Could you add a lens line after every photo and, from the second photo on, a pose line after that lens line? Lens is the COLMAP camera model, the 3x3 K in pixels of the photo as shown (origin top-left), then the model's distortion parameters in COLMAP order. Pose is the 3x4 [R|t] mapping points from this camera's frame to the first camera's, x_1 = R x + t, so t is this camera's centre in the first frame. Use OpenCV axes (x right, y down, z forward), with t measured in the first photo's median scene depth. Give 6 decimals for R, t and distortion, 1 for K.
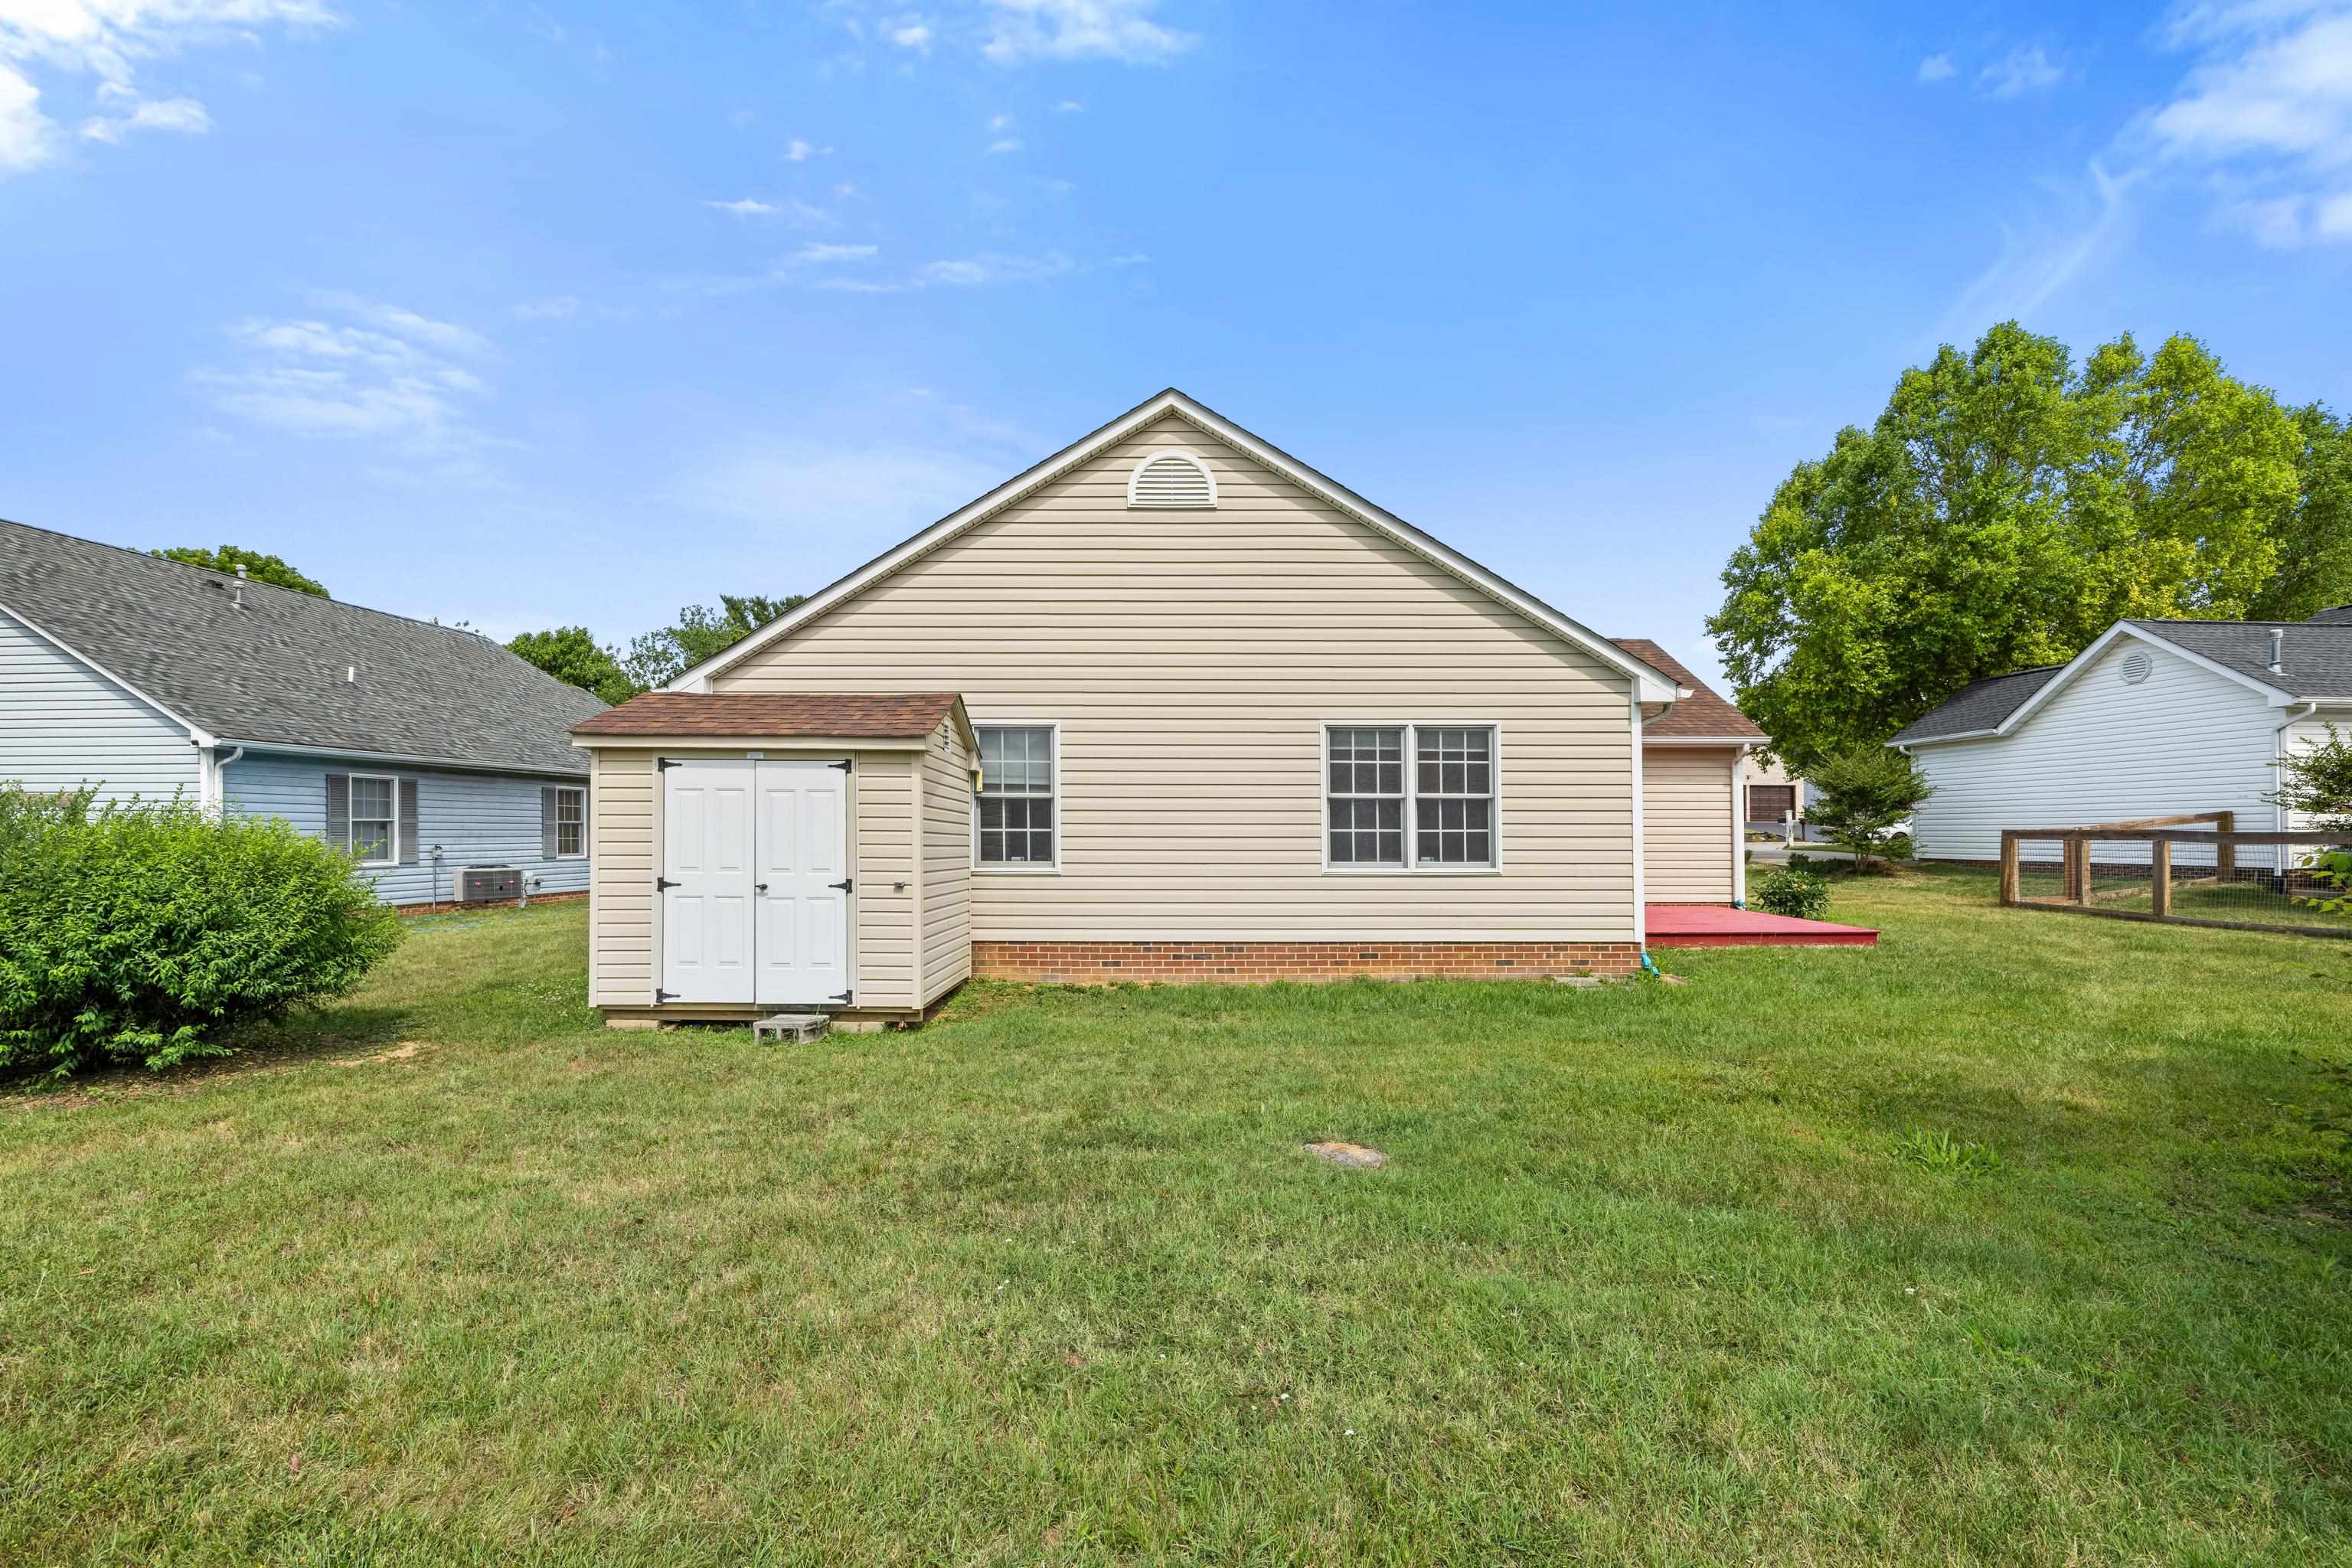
lens RADIAL K [[1003.8, 0, 1199.5], [0, 1003.8, 818.9], [0, 0, 1]] dist [0.009121, -0.000561]
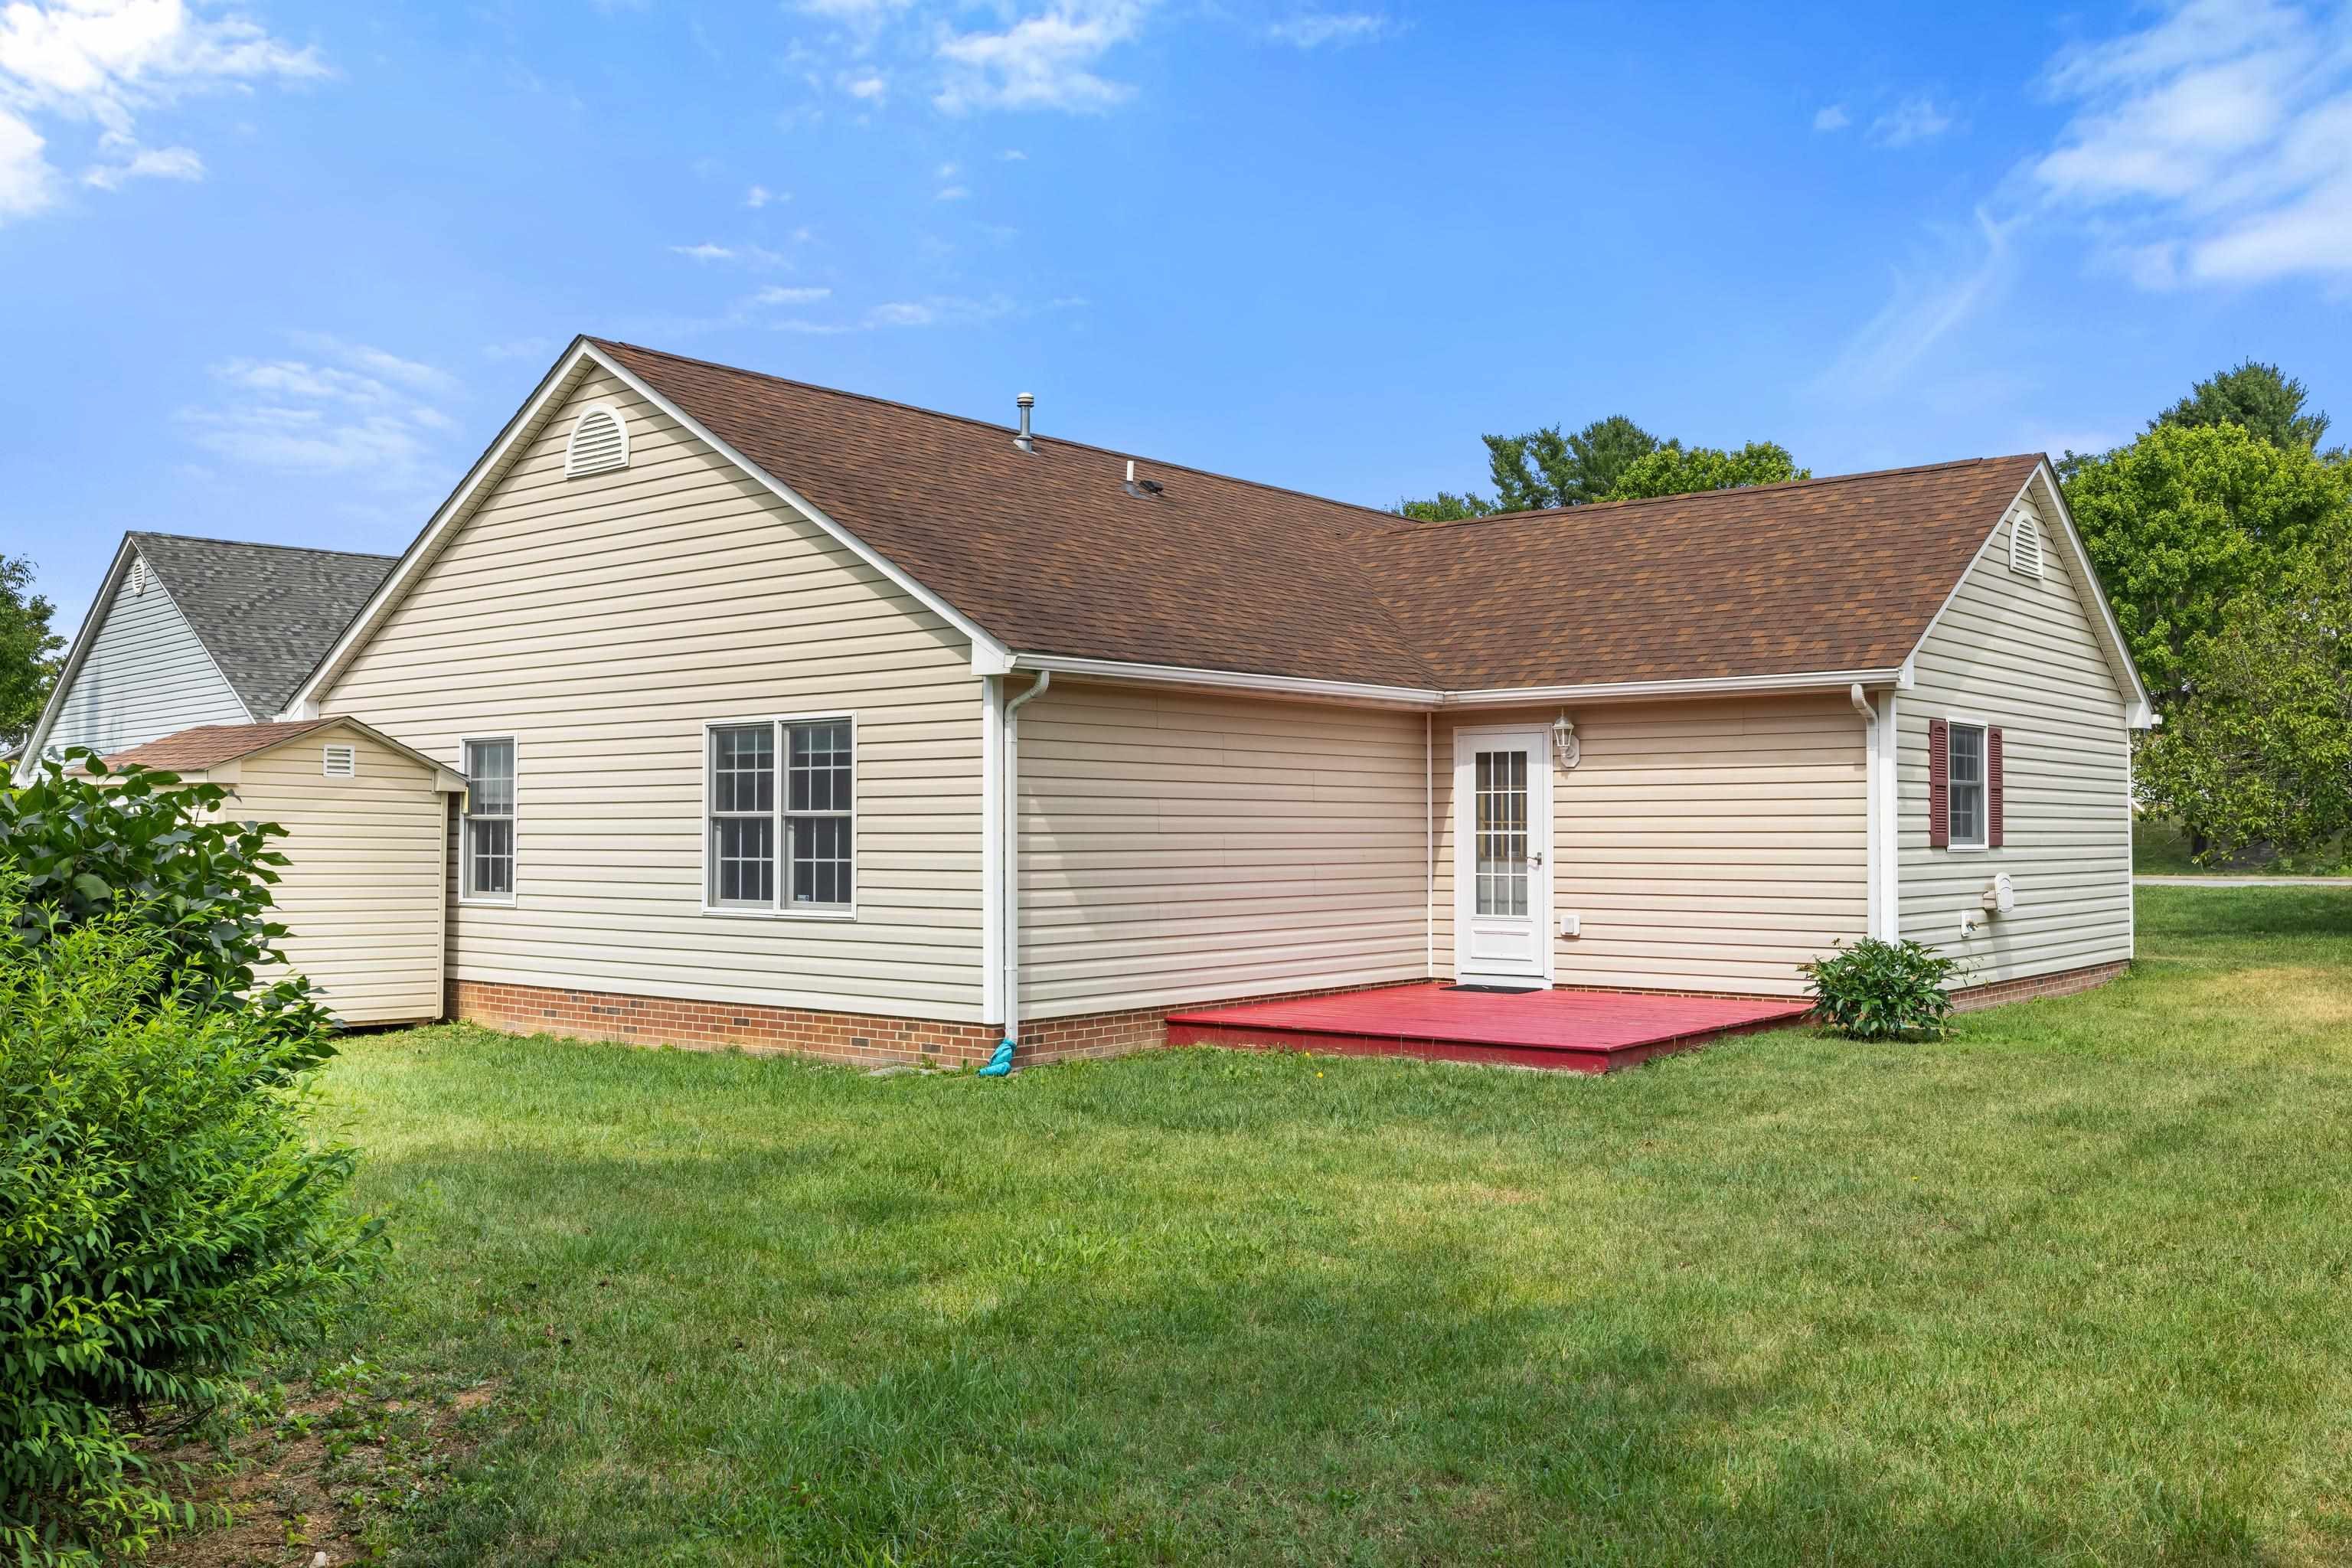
lens RADIAL K [[2003.3, 0, 1176.9], [0, 2003.3, 794.7], [0, 0, 1]] dist [0.010414, 0.005910]
pose [[0.768307, -0.015147, -0.639903, 1.411846], [0.007814, 0.999867, -0.014287, -0.013491], [0.640034, 0.005977, 0.768323, 0.026304]]
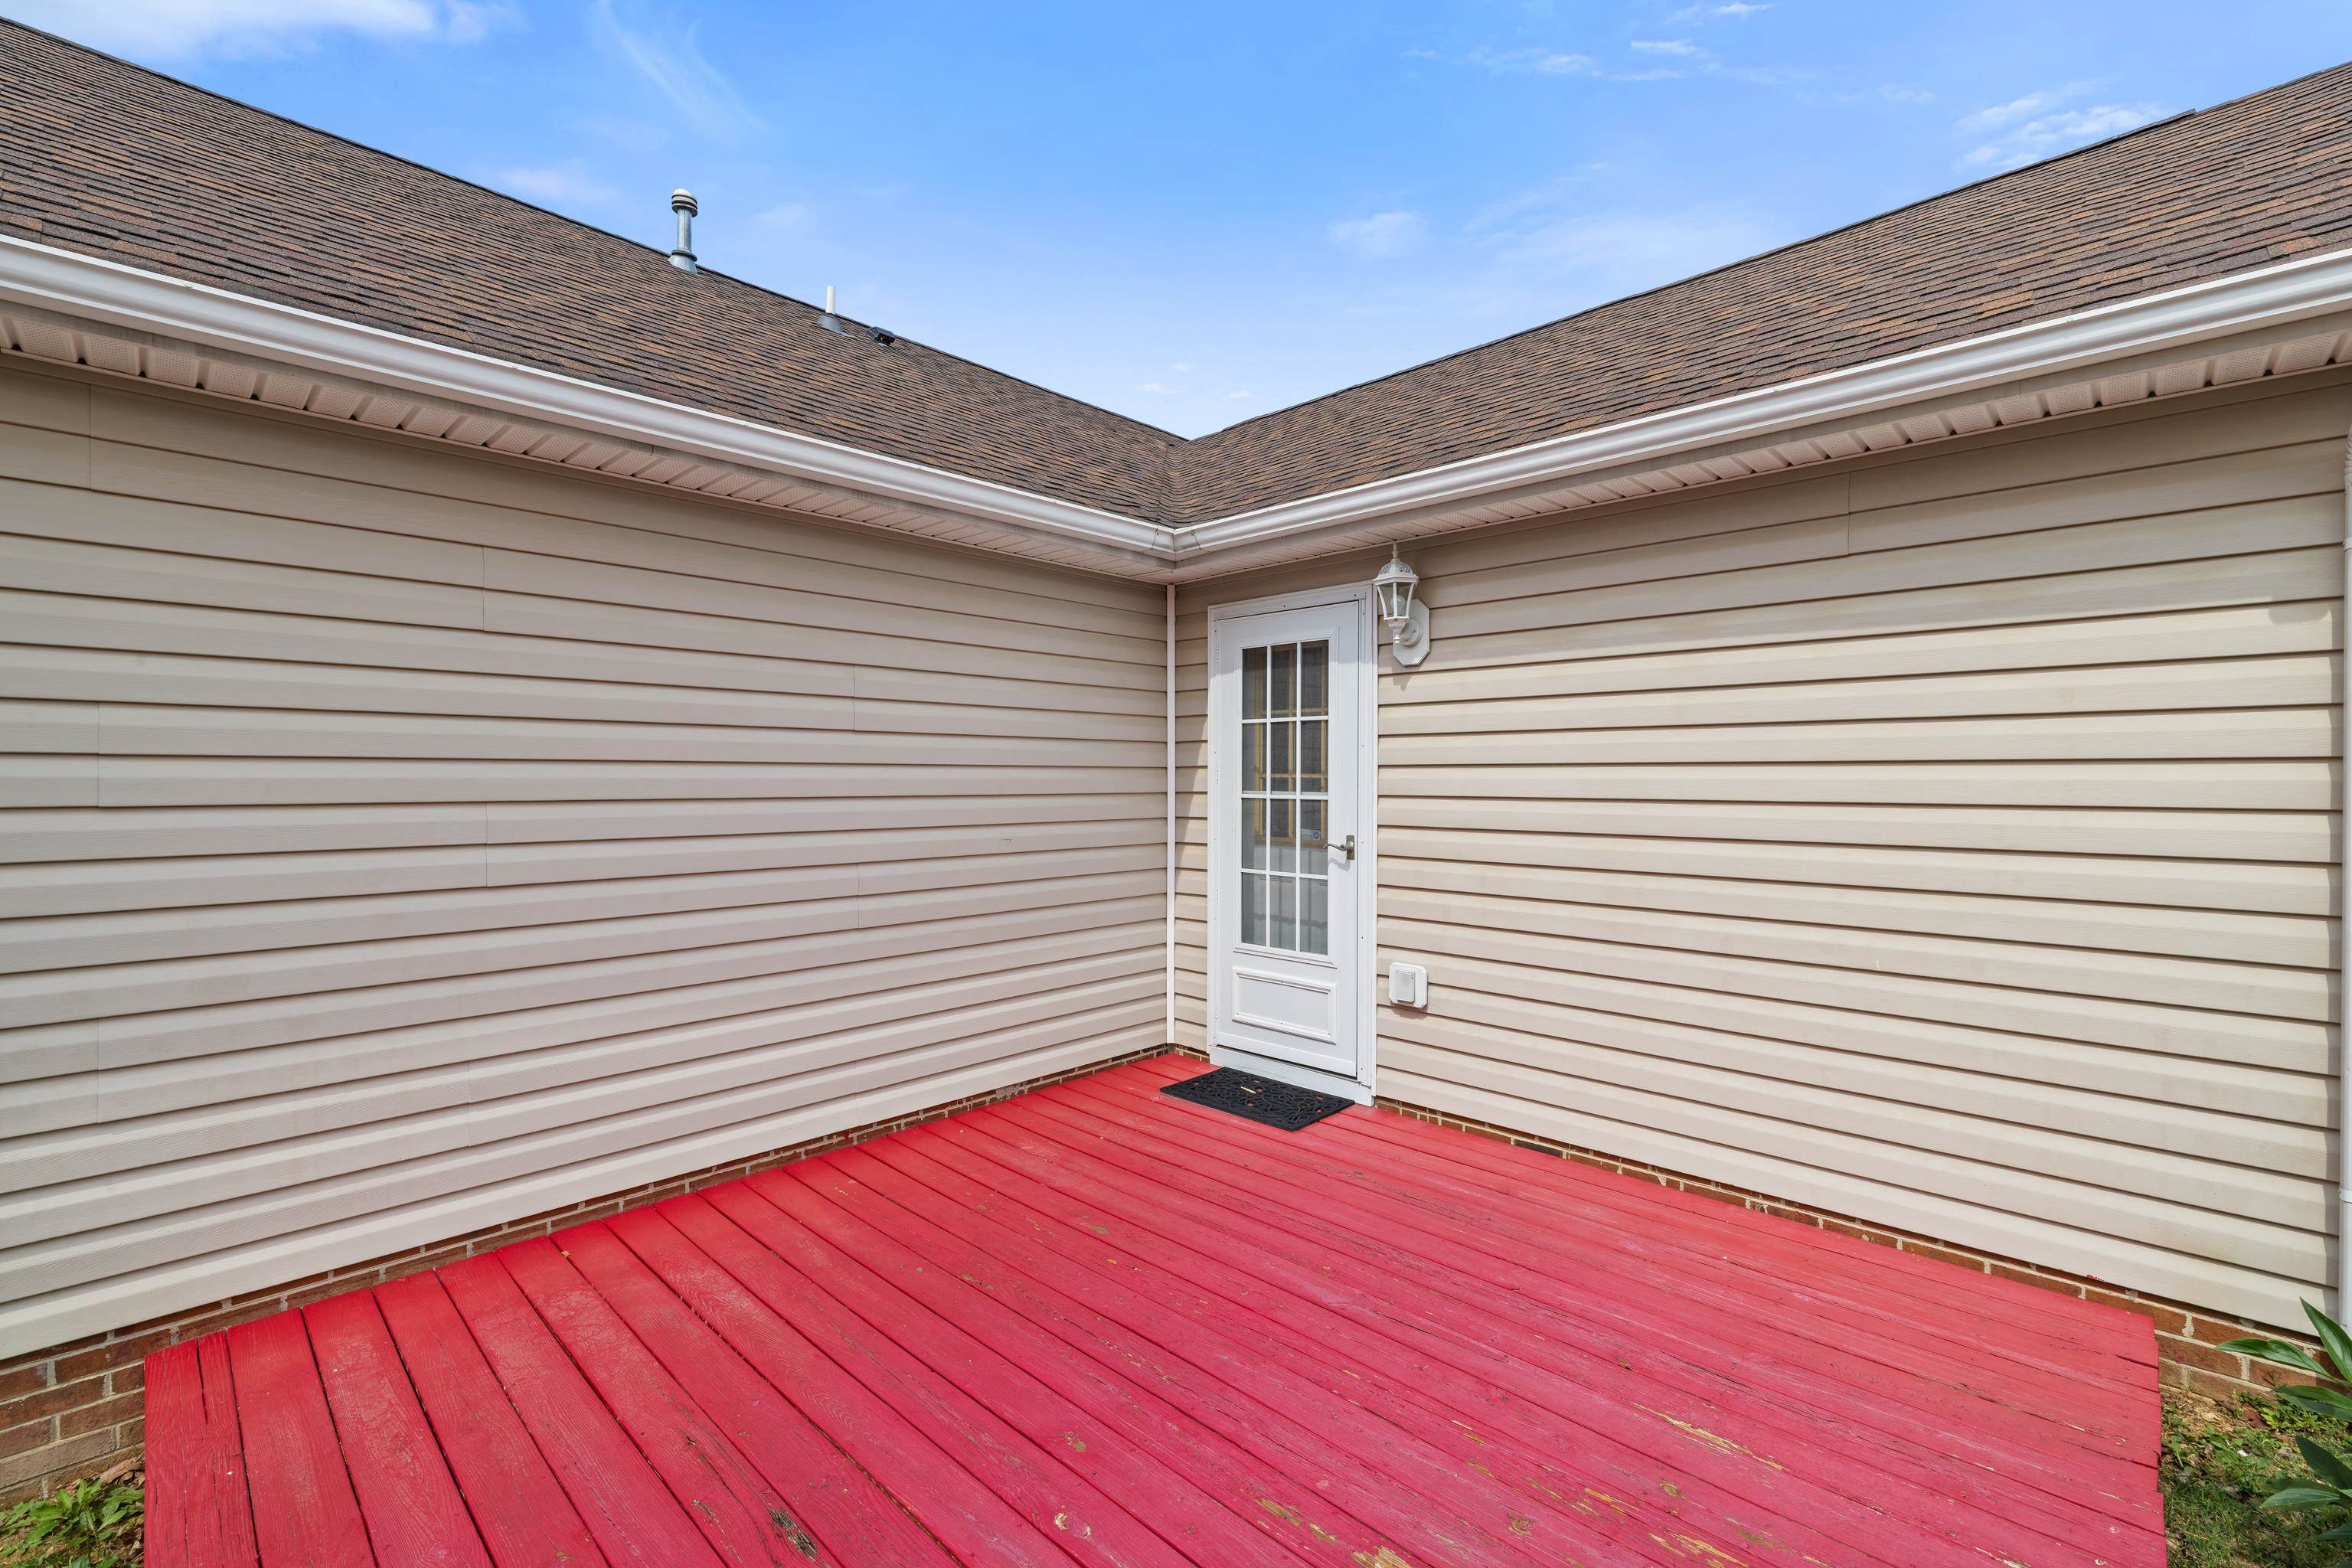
lens RADIAL K [[1003.8, 0, 1181.7], [0, 1003.8, 778.8], [0, 0, 1]] dist [0.009121, -0.000561]
pose [[0.716708, 0.000181, -0.697374, 0.797153], [0.004574, 0.999977, 0.004961, -0.013471], [0.697359, -0.006745, 0.716690, 1.192833]]
